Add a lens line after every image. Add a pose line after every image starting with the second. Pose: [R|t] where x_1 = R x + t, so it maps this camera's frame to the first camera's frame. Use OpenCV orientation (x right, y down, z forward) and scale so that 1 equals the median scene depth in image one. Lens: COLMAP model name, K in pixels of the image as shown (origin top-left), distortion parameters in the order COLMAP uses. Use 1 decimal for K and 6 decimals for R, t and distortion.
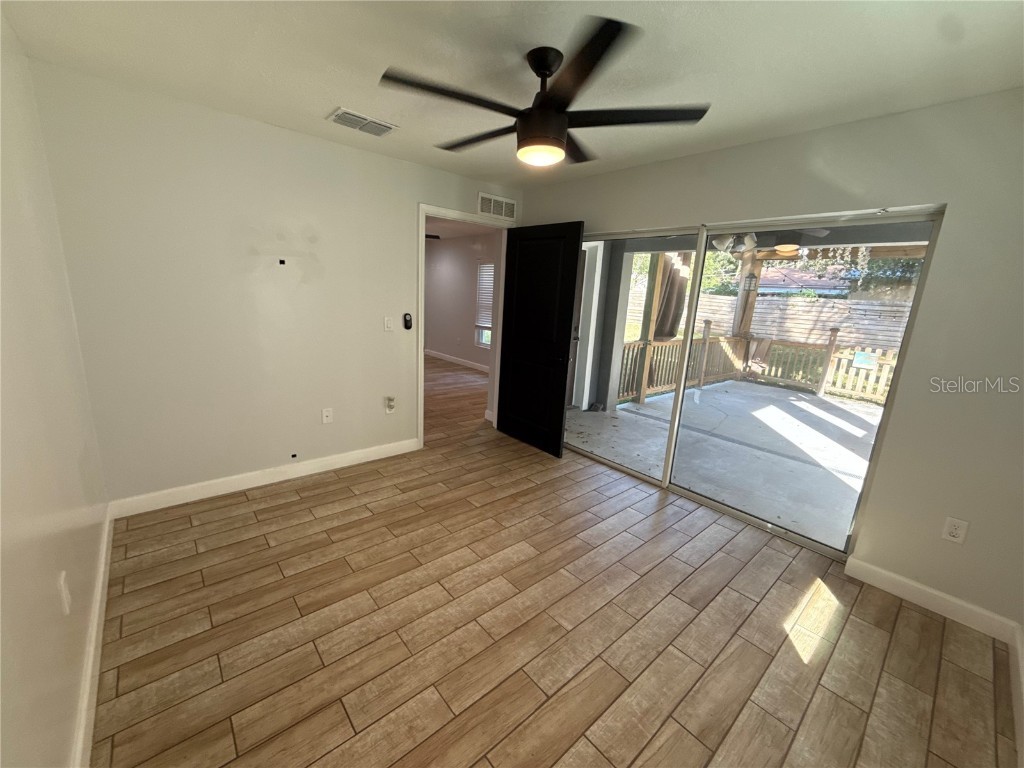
lens RADIAL K [[410.2, 0, 510.6], [0, 410.2, 385.9], [0, 0, 1]] dist [-0.001493, 0.000362]
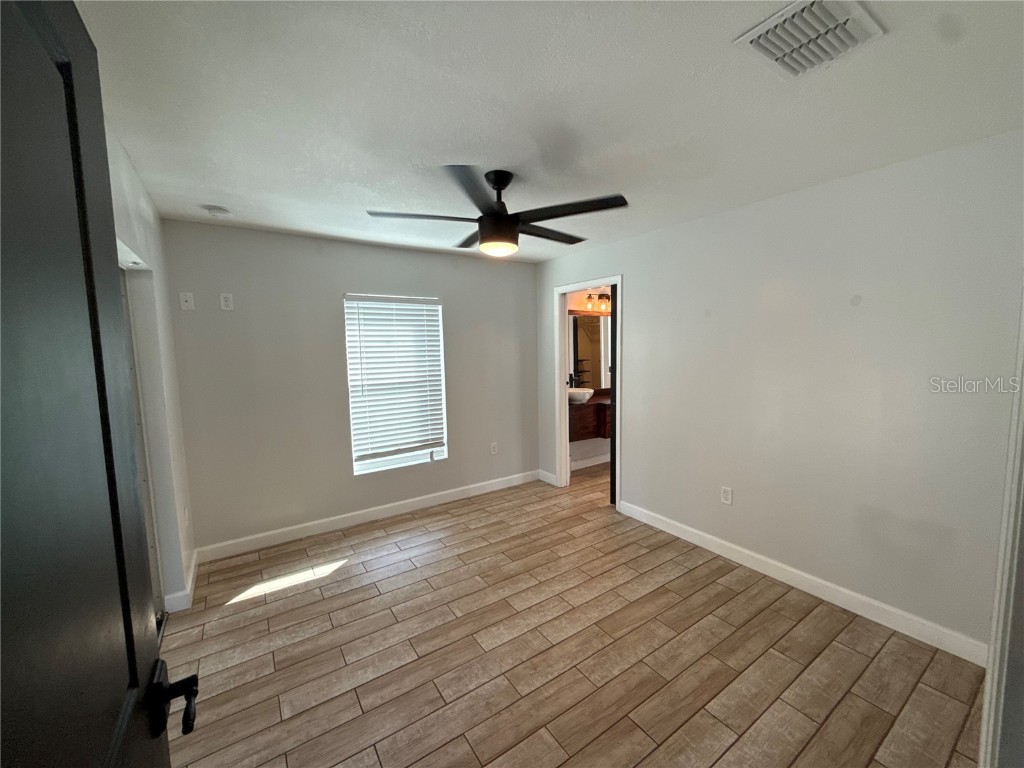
lens RADIAL K [[410.2, 0, 510.5], [0, 410.2, 382.8], [0, 0, 1]] dist [-0.001493, 0.000362]
pose [[-0.991274, -0.049438, 0.122197, -0.108733], [-0.007666, 0.947057, 0.320973, -0.480298], [-0.131596, 0.317235, -0.939172, 1.889474]]
